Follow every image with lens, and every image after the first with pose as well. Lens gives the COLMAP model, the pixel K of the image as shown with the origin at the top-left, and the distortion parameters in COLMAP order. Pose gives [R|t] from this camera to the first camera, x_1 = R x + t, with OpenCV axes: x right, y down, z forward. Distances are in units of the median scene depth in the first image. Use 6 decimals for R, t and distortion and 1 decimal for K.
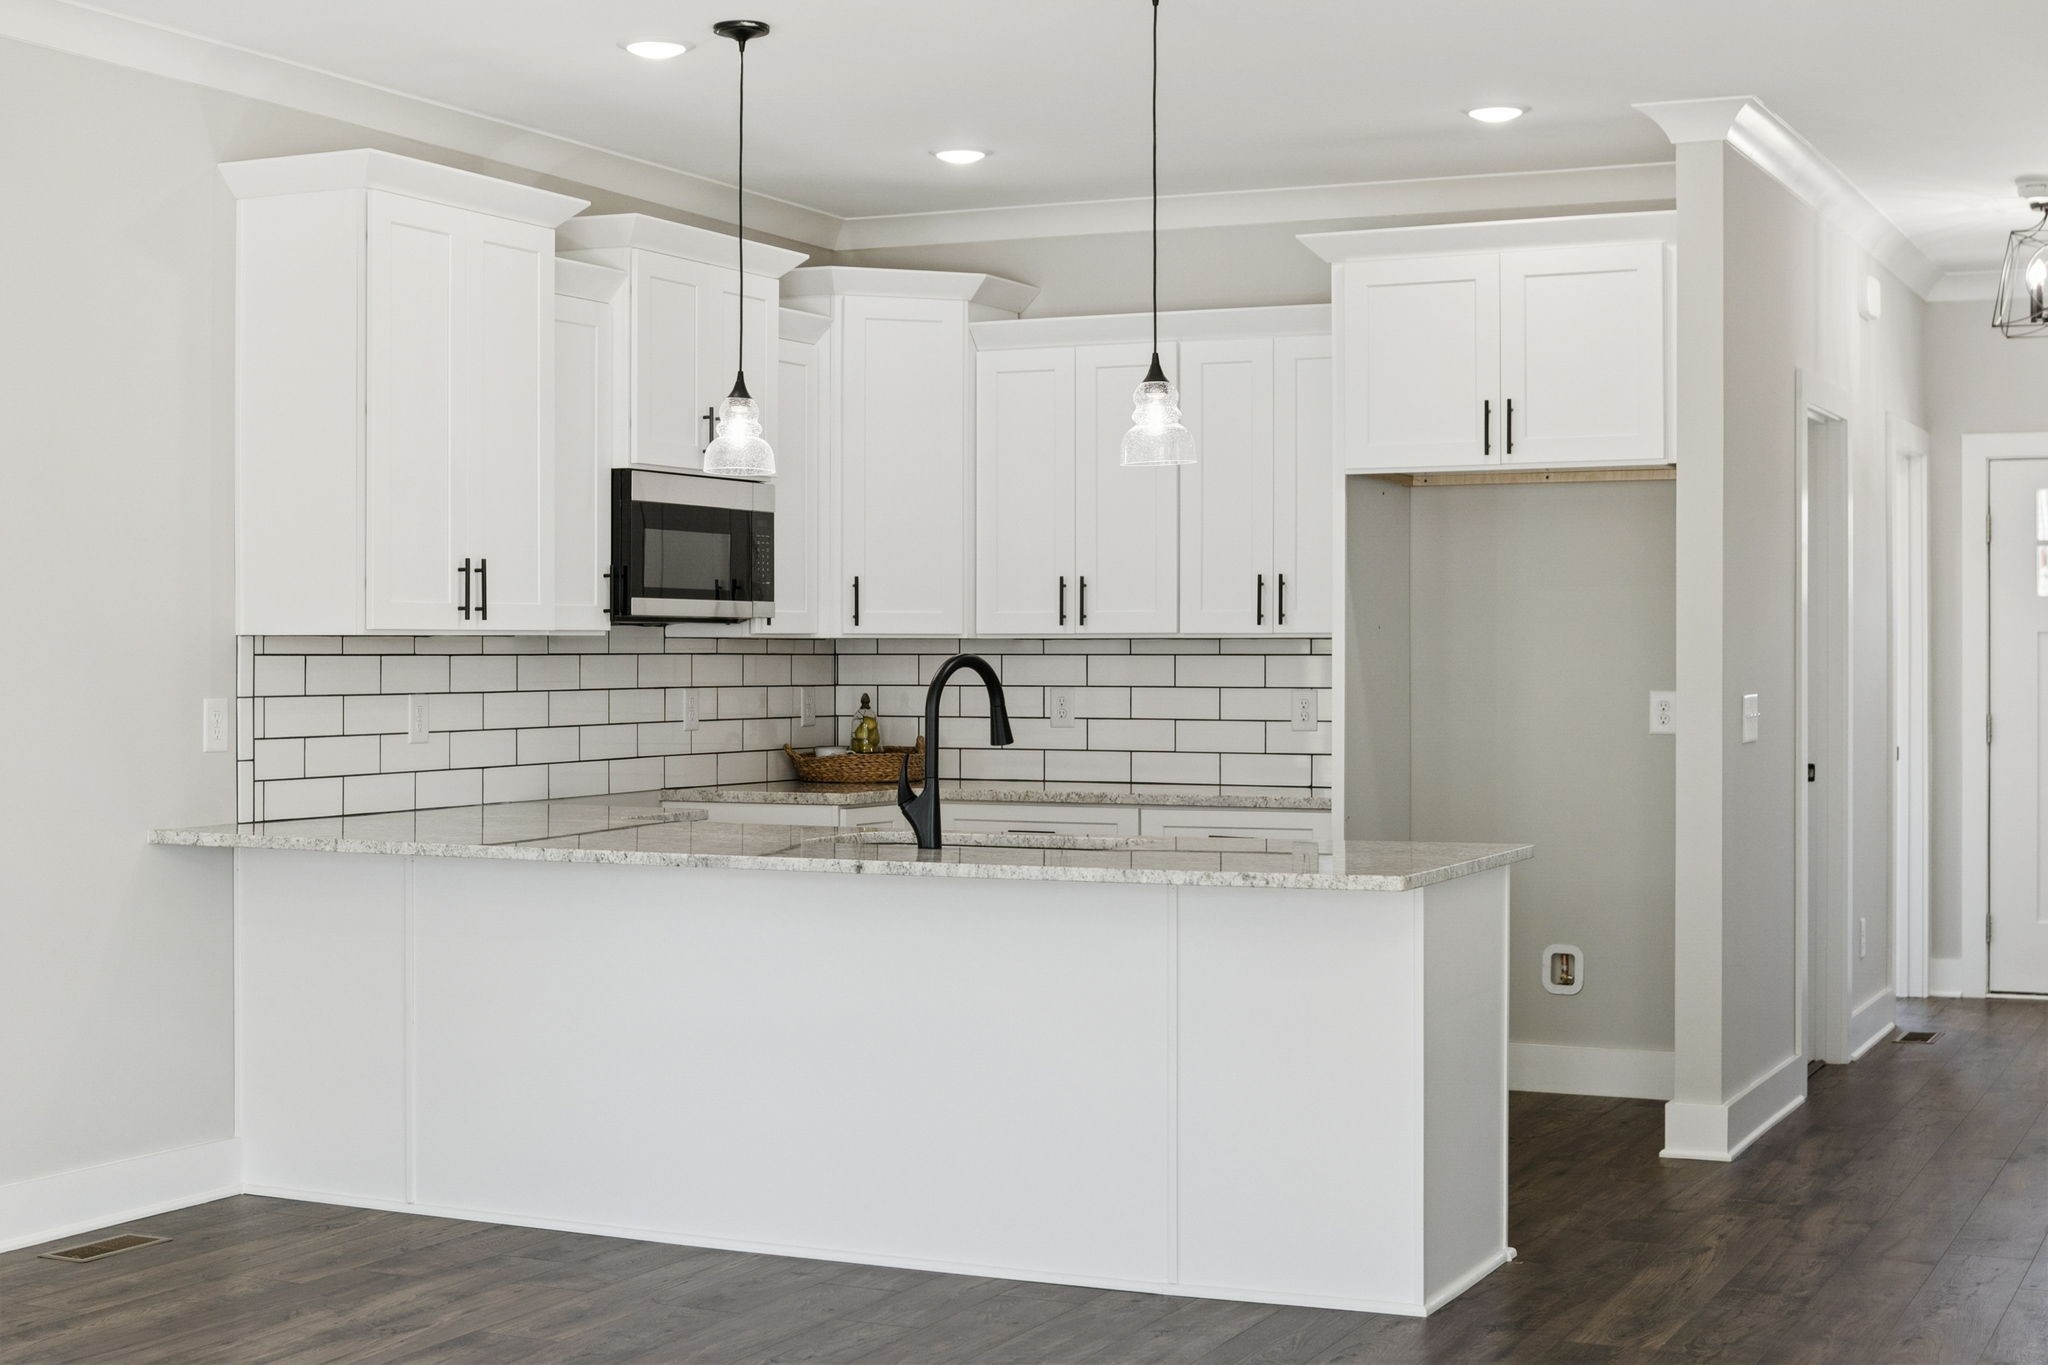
lens RADIAL K [[2801.5, 0, 1003.7], [0, 2801.5, 669.6], [0, 0, 1]] dist [-0.073344, 0.000000]
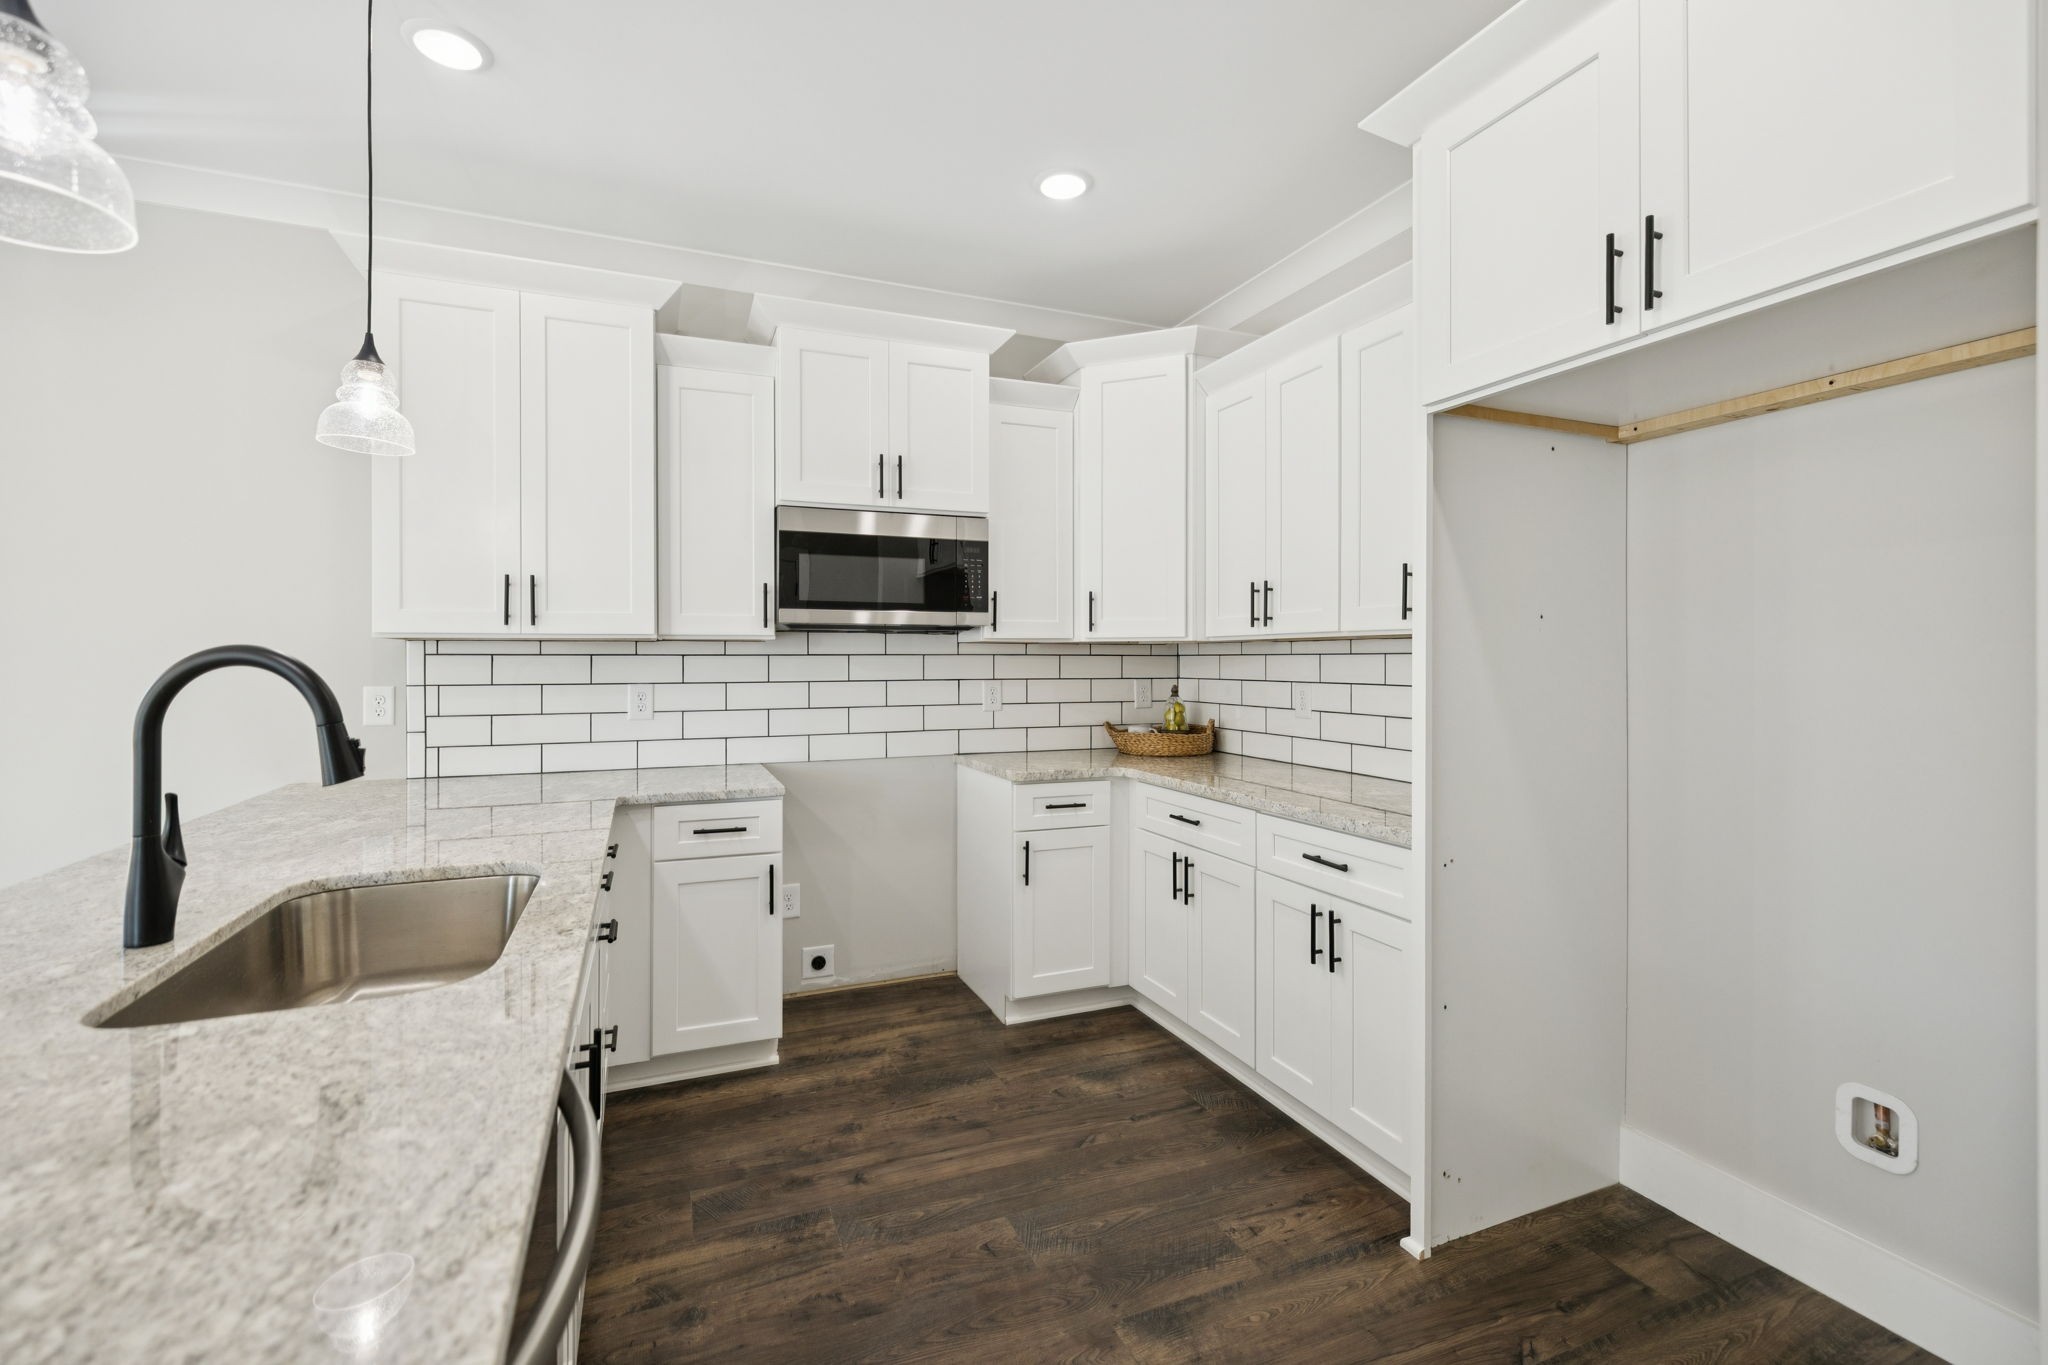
lens RADIAL K [[860.8, 0, 1027.5], [0, 860.8, 667.9], [0, 0, 1]] dist [0.002344, 0.000043]
pose [[0.745399, 0.004333, -0.666604, 0.188596], [-0.002866, 0.999990, 0.003294, -0.000809], [0.666612, -0.000545, 0.745405, 0.723148]]
